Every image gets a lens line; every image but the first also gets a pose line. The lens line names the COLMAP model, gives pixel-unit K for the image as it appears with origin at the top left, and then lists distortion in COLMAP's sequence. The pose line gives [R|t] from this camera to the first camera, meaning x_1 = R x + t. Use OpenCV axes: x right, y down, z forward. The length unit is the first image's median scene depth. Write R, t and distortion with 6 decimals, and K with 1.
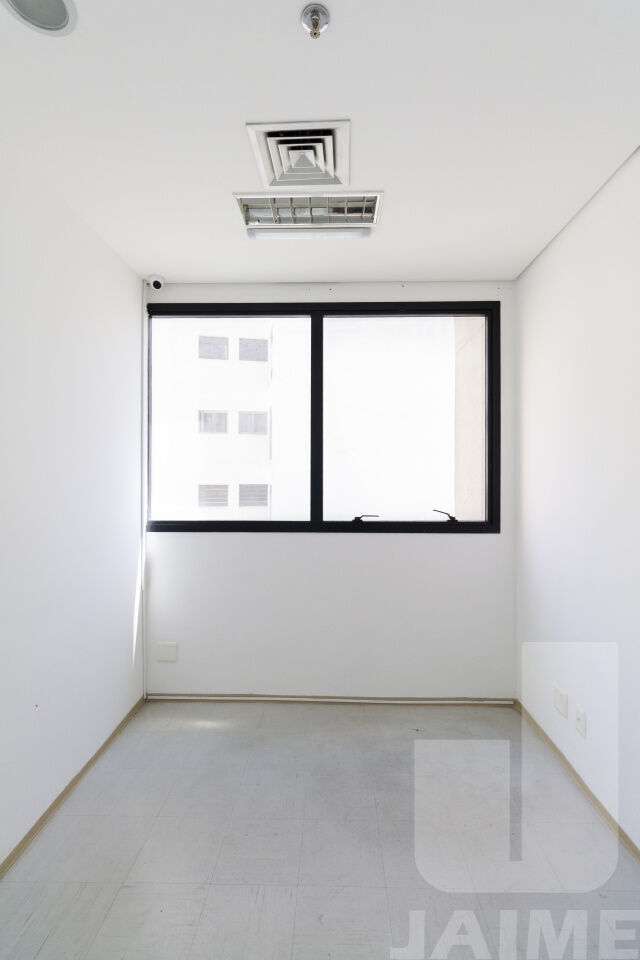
lens RADIAL K [[460.4, 0, 321.1], [0, 460.4, 473.2], [0, 0, 1]] dist [0.001010, 0.001639]
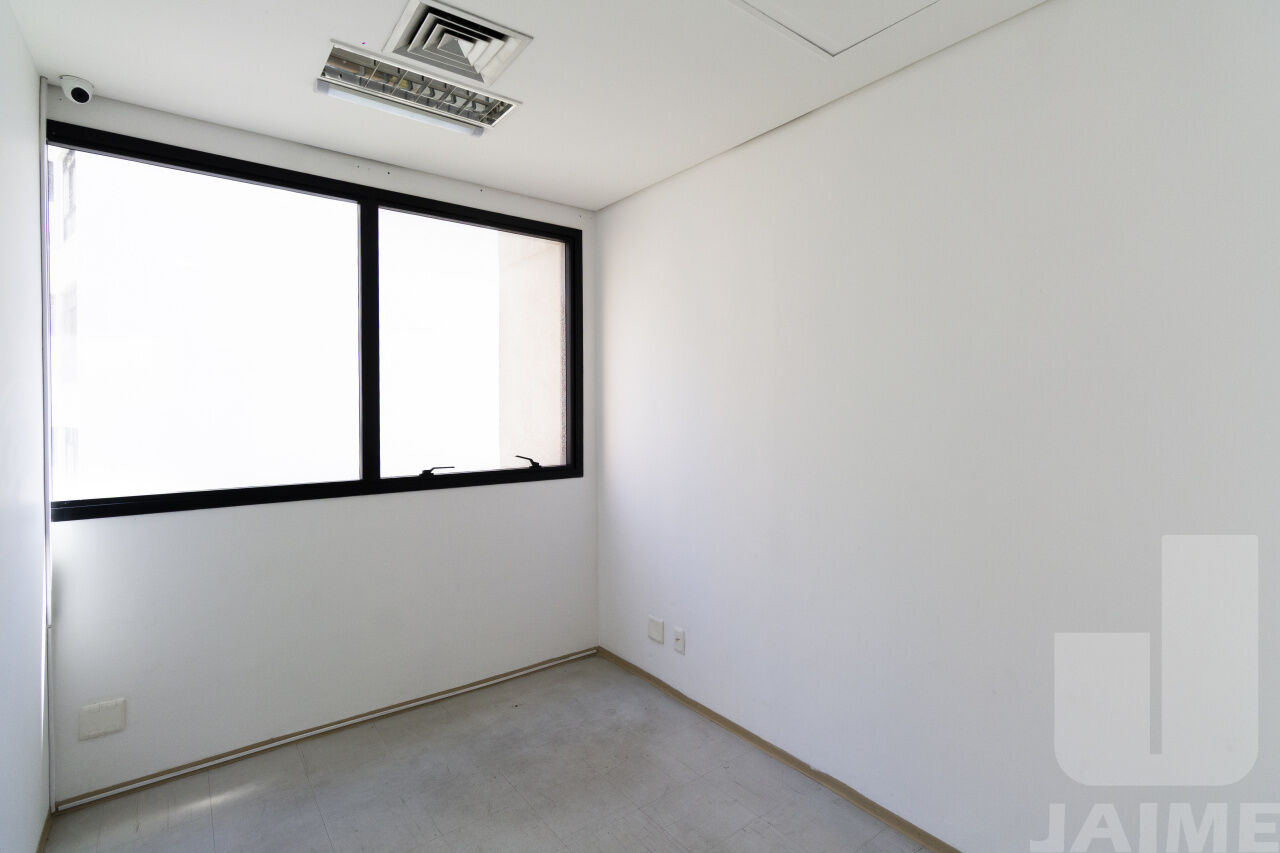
lens RADIAL K [[613.9, 0, 646.3], [0, 613.9, 411.8], [0, 0, 1]] dist [0.001010, 0.001639]
pose [[0.775729, -0.008581, 0.631007, -0.298972], [0.001461, 0.999929, 0.011802, -0.017365], [-0.631064, -0.008234, 0.775687, -0.057716]]
